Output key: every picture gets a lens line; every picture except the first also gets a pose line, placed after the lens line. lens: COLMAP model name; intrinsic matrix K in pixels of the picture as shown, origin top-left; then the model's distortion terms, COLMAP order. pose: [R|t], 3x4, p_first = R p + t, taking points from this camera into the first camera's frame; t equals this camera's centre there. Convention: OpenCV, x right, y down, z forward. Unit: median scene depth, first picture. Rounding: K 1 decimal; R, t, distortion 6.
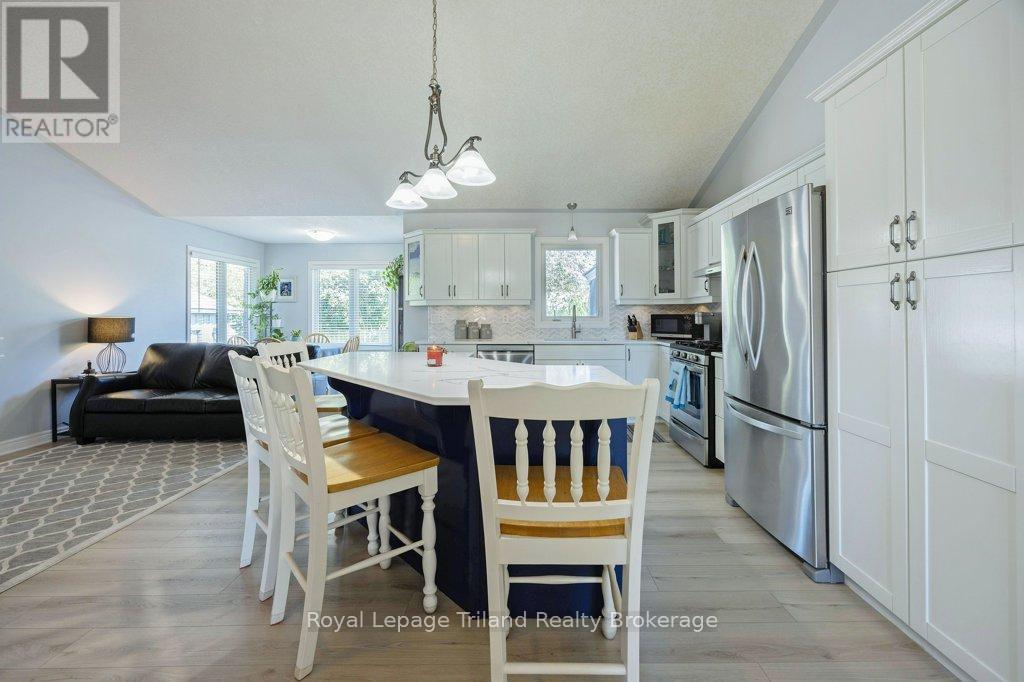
lens RADIAL K [[406.1, 0, 524.2], [0, 406.1, 313.8], [0, 0, 1]] dist [0.000109, -0.000264]
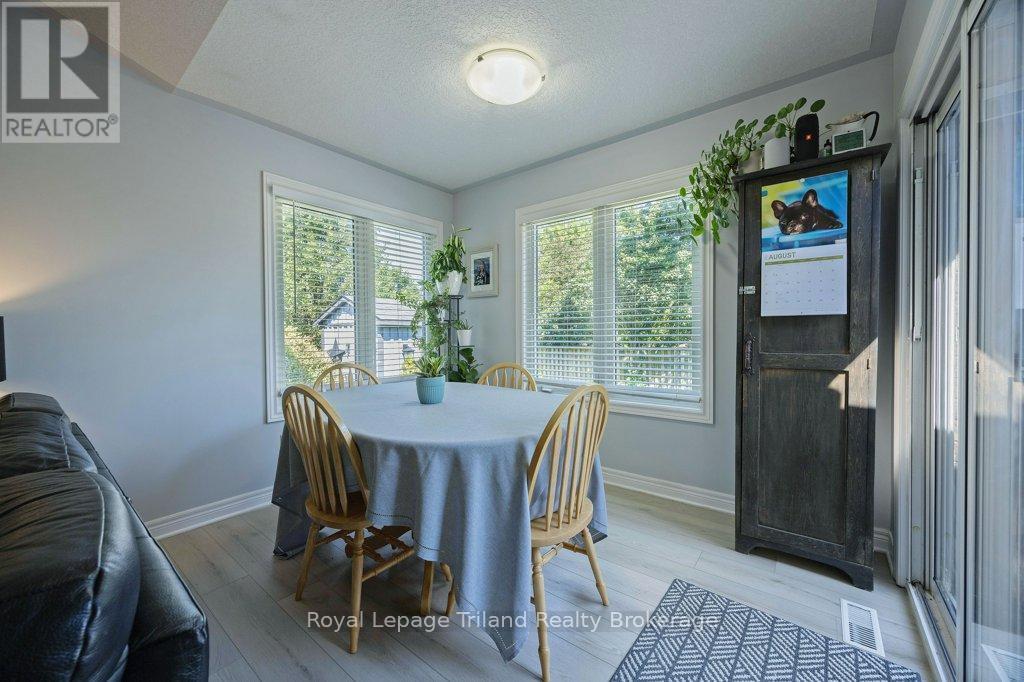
lens RADIAL K [[390.6, 0, 508.3], [0, 390.6, 338.2], [0, 0, 1]] dist [-0.002867, -0.000340]
pose [[0.774181, 0.005933, -0.632936, -0.398469], [0.007760, 0.999792, 0.018863, 0.024092], [0.632916, -0.019515, 0.773974, 1.034266]]
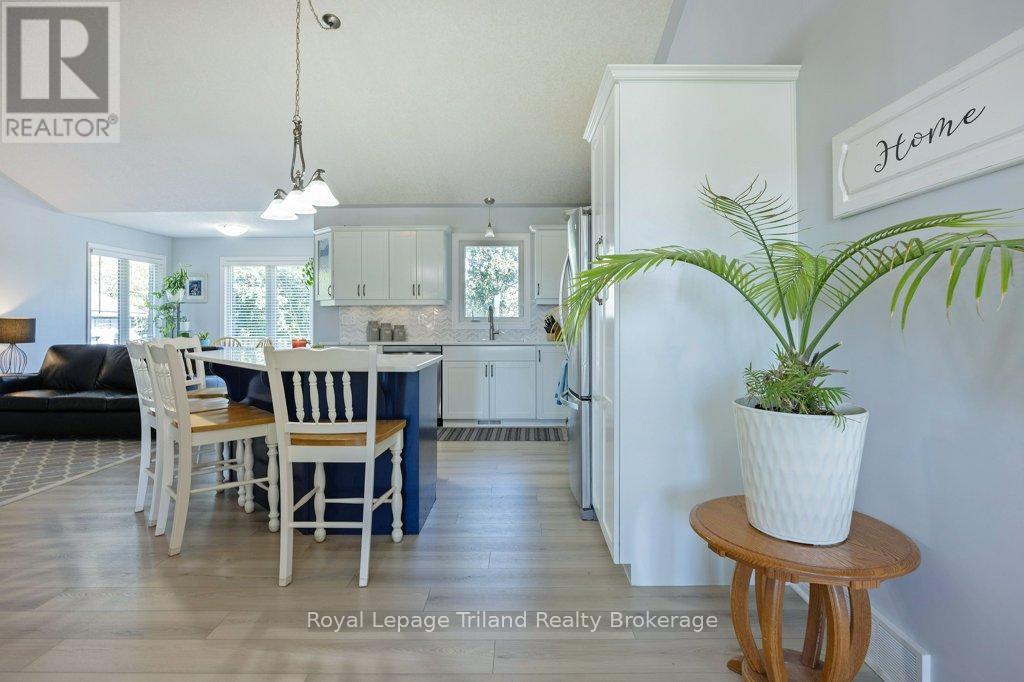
lens RADIAL K [[533.9, 0, 519.7], [0, 533.9, 315.6], [0, 0, 1]] dist [-0.004978, -0.001122]
pose [[0.999992, -0.001351, -0.003869, 0.217137], [0.001330, 0.999985, -0.005399, 0.011479], [0.003876, 0.005394, 0.999978, -0.280610]]
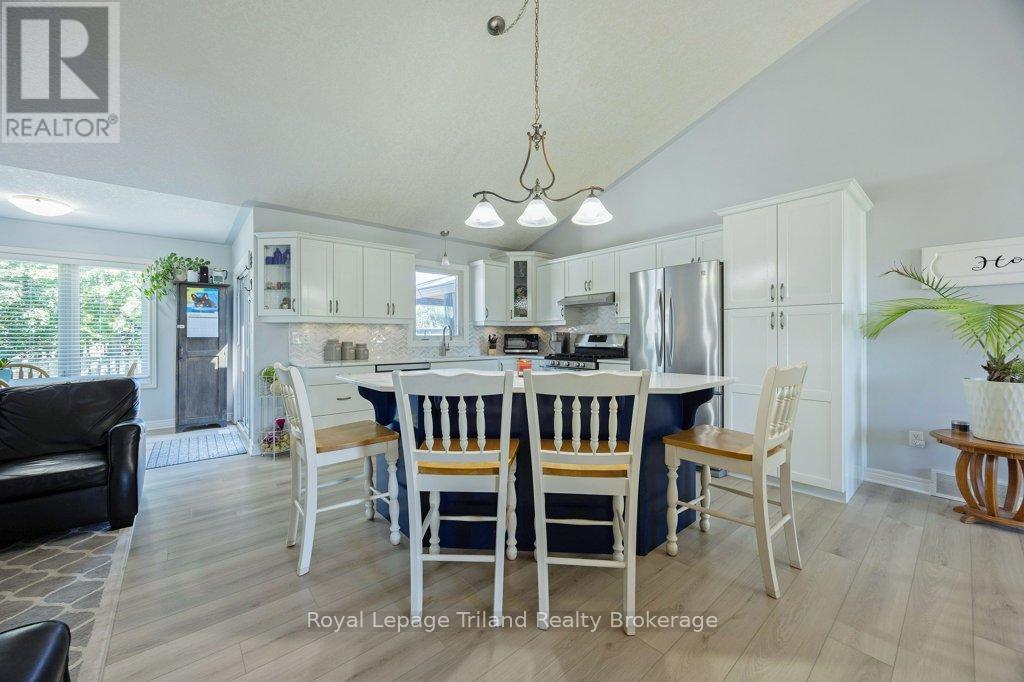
lens RADIAL K [[390.6, 0, 510.9], [0, 390.6, 335.9], [0, 0, 1]] dist [-0.002867, -0.000340]
pose [[0.764607, -0.000450, 0.644496, -0.464440], [0.000491, 1.000000, 0.000116, 0.007500], [-0.644496, 0.000228, 0.764608, 0.106751]]
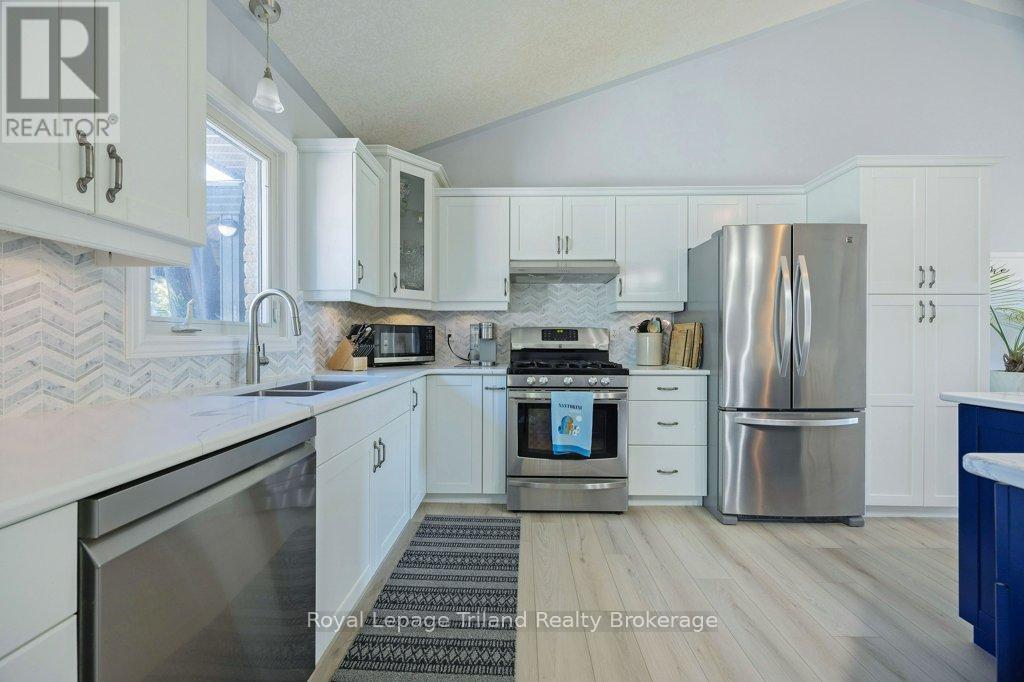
lens RADIAL K [[390.6, 0, 517.9], [0, 390.6, 338.7], [0, 0, 1]] dist [-0.002867, -0.000340]
pose [[0.017111, -0.000552, 0.999853, -0.241134], [-0.005325, 0.999986, 0.000643, 0.022077], [-0.999839, -0.005335, 0.017108, 0.867013]]
